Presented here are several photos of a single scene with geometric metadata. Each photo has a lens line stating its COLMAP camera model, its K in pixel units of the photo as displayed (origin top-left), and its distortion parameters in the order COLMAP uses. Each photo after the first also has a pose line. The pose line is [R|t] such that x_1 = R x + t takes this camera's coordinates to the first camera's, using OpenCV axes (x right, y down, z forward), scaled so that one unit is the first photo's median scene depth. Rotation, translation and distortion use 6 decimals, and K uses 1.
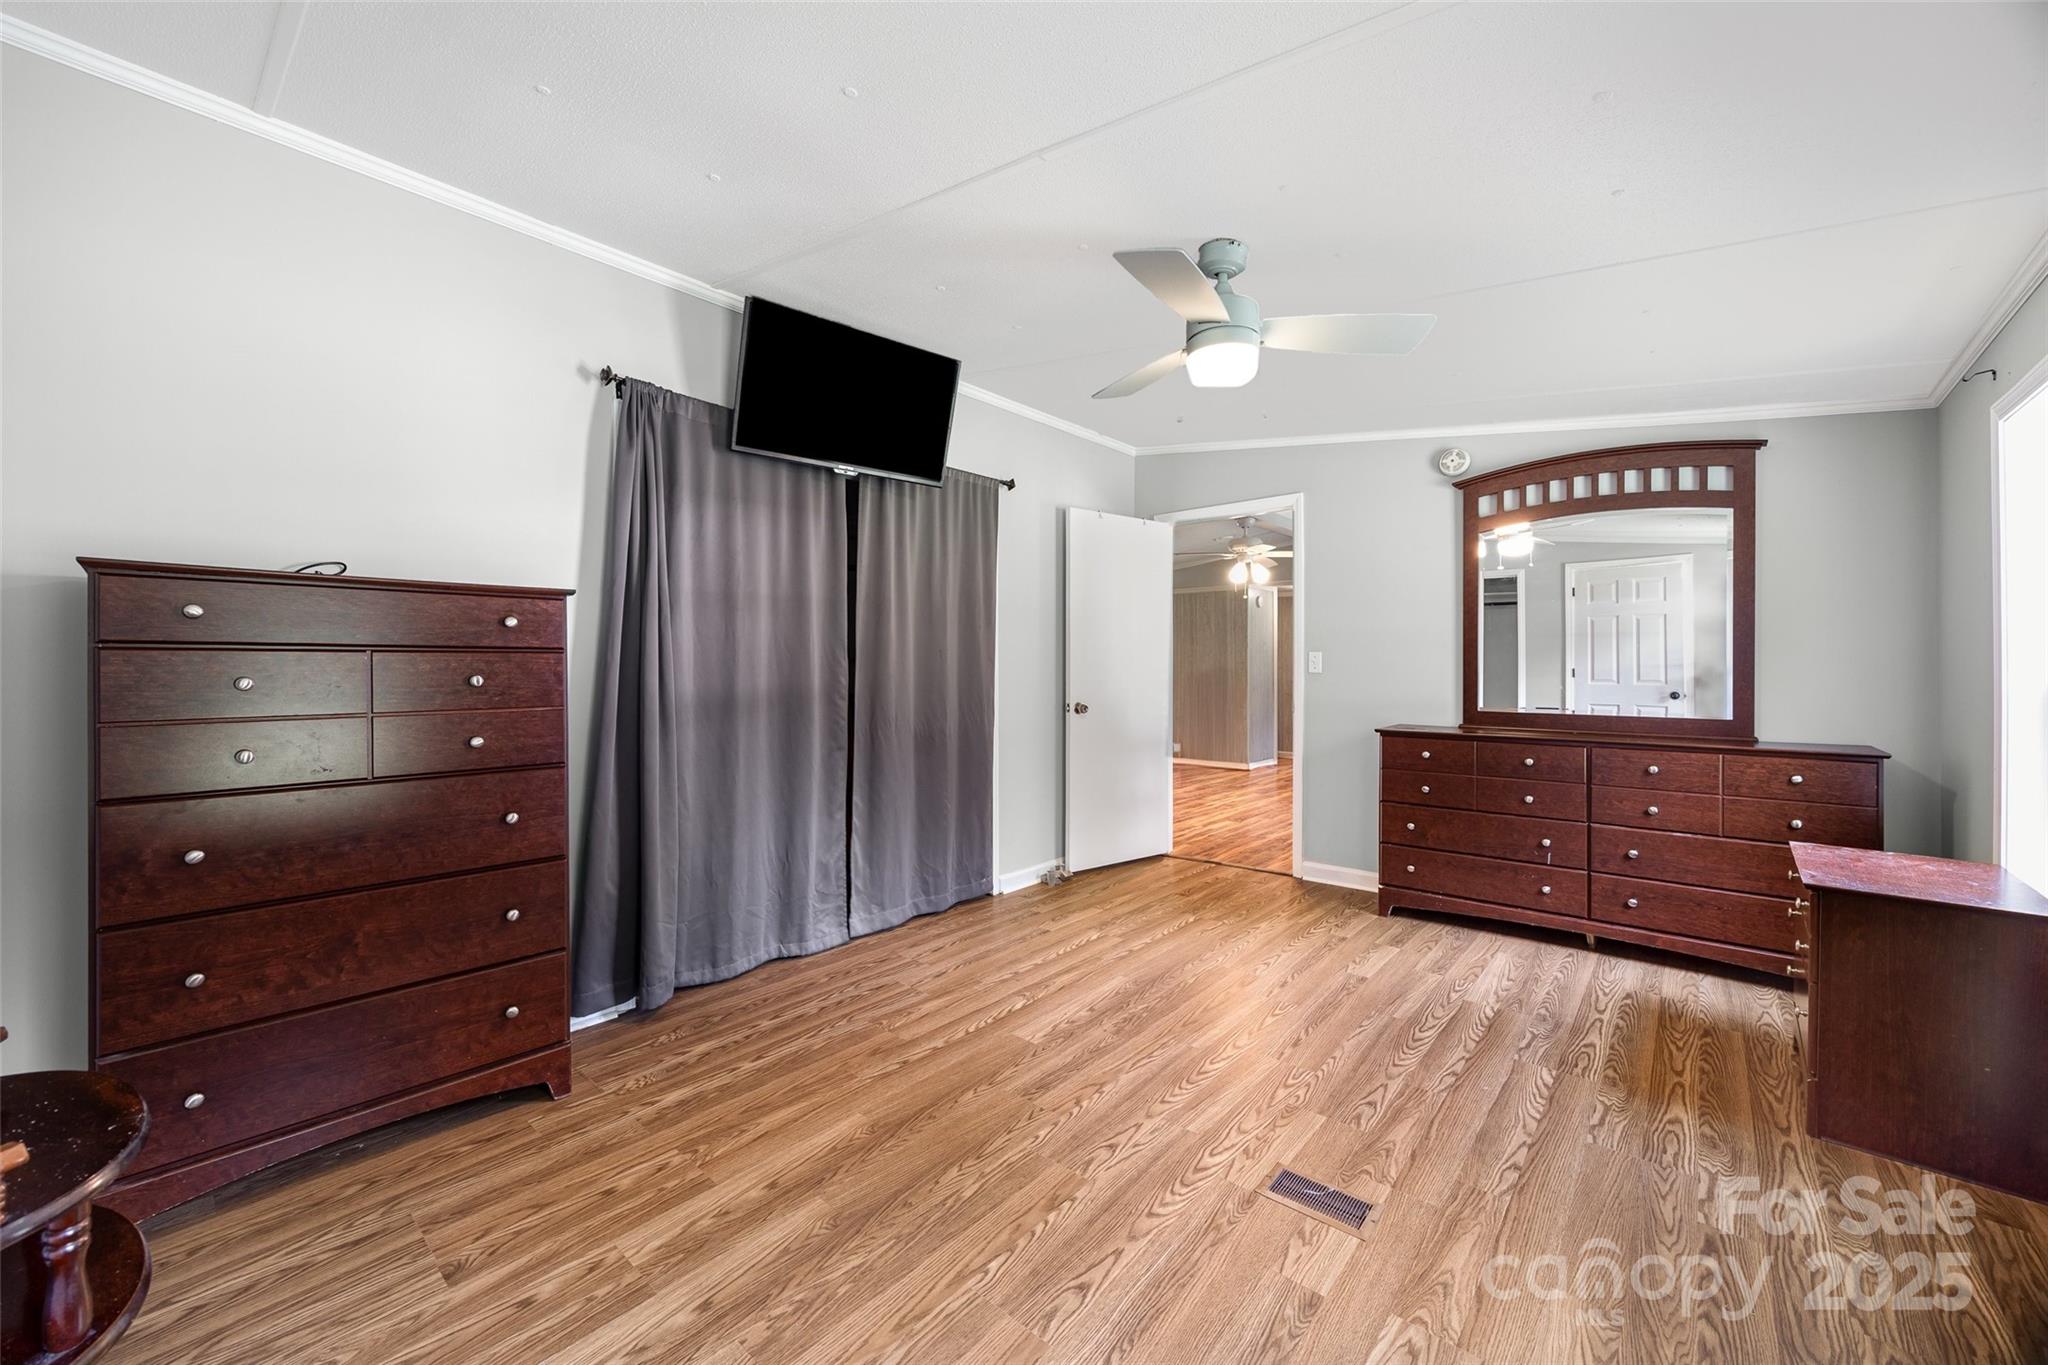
lens RADIAL K [[785.3, 0, 1026.6], [0, 785.3, 670.7], [0, 0, 1]] dist [-0.004878, -0.001440]
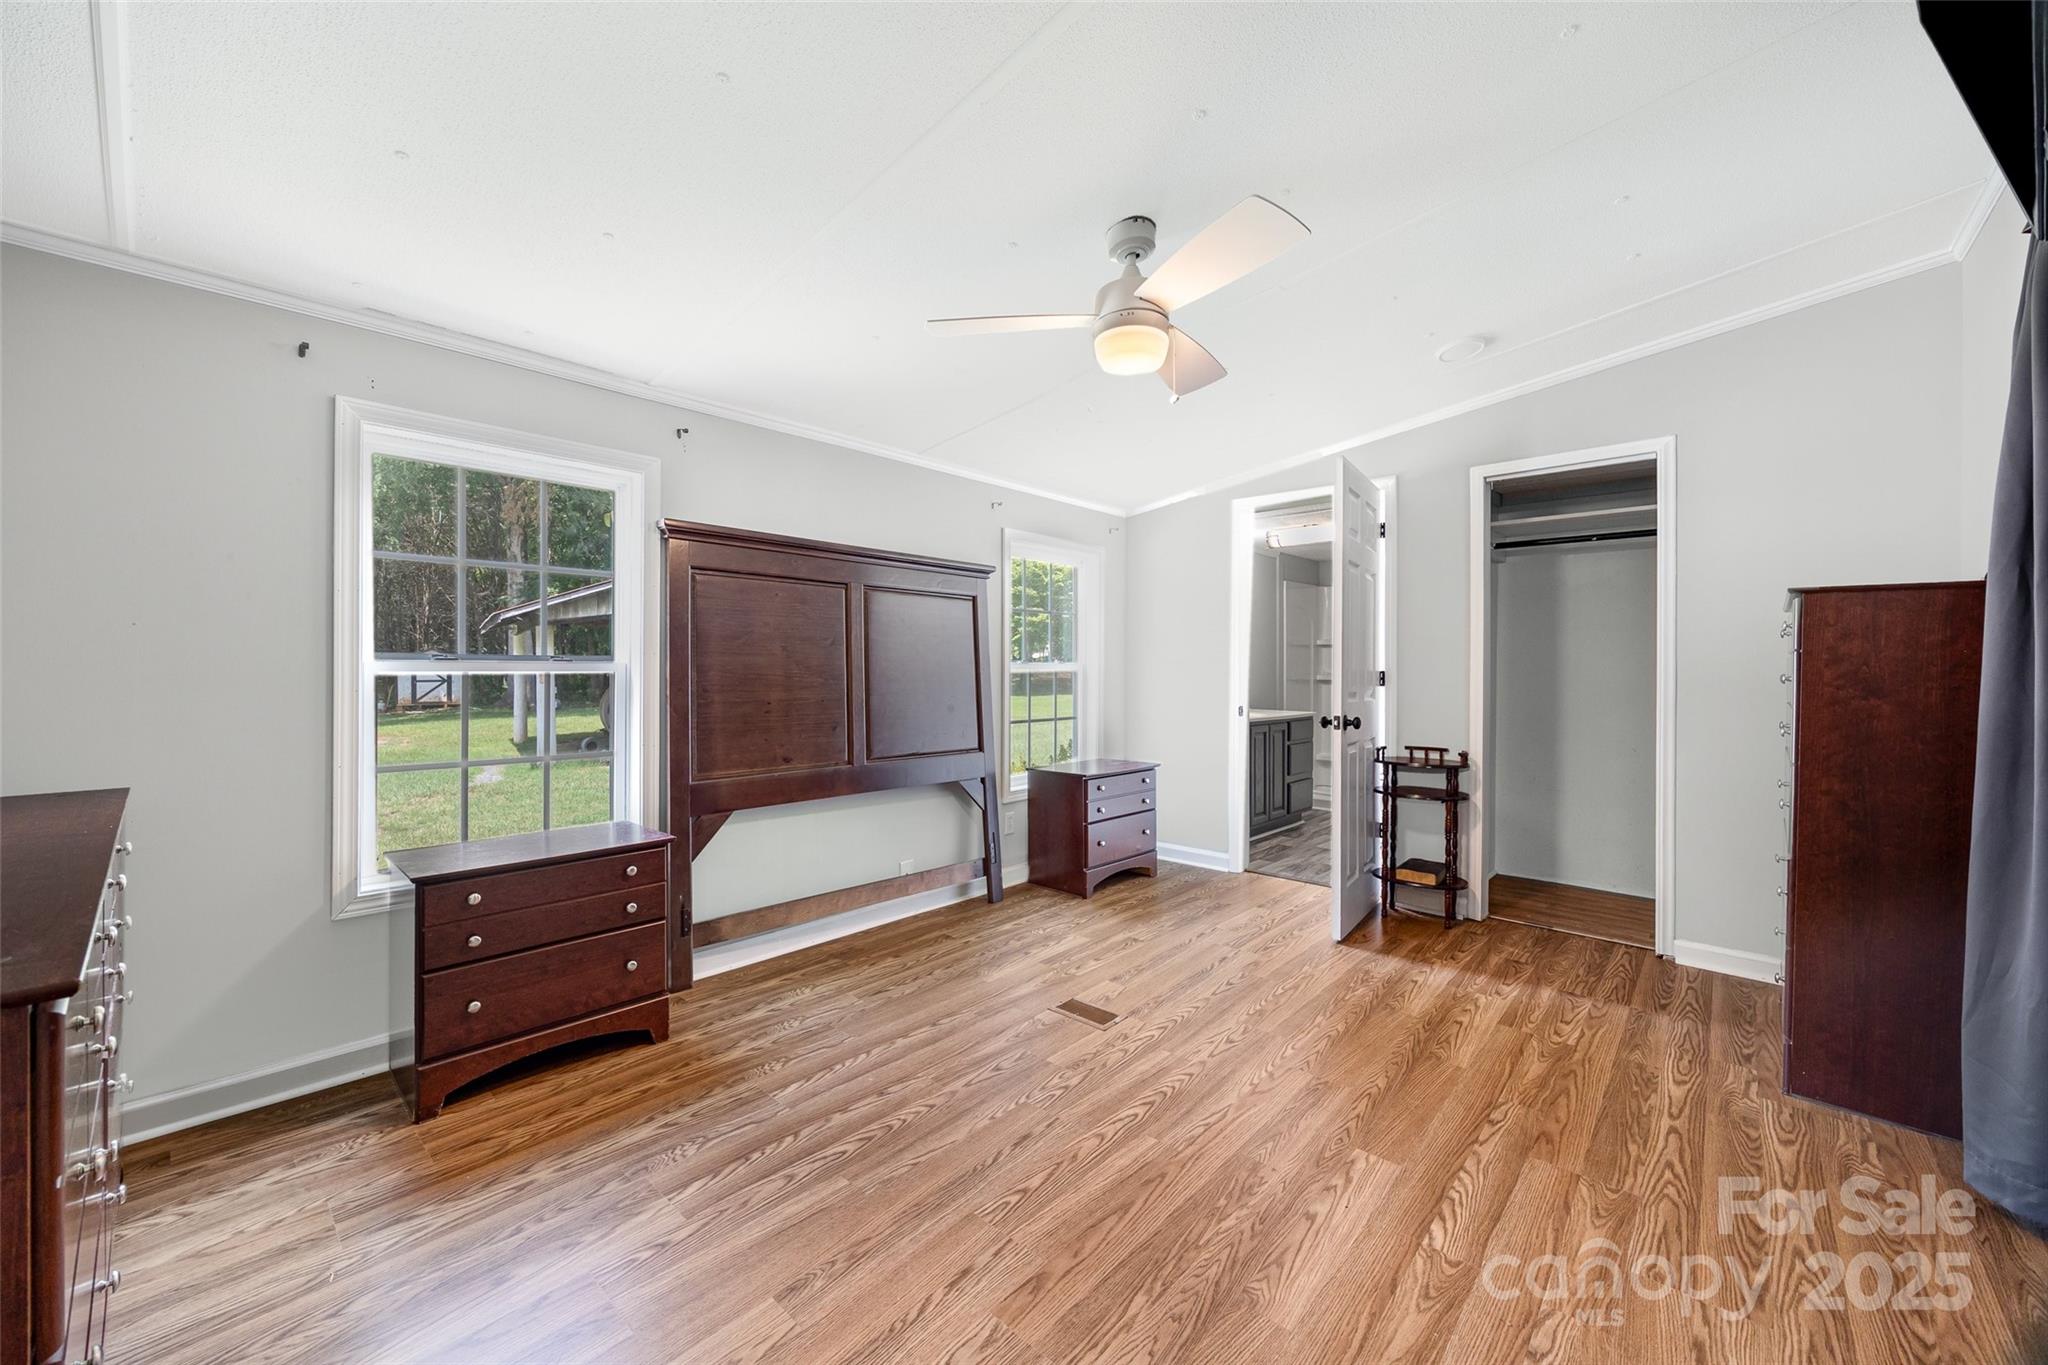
lens RADIAL K [[785.3, 0, 1022.7], [0, 785.3, 674.6], [0, 0, 1]] dist [-0.004878, -0.001440]
pose [[-0.999633, -0.003346, 0.026900, 0.379501], [-0.003114, 0.999958, 0.008653, -0.000745], [-0.026928, 0.008566, -0.999601, 2.090062]]
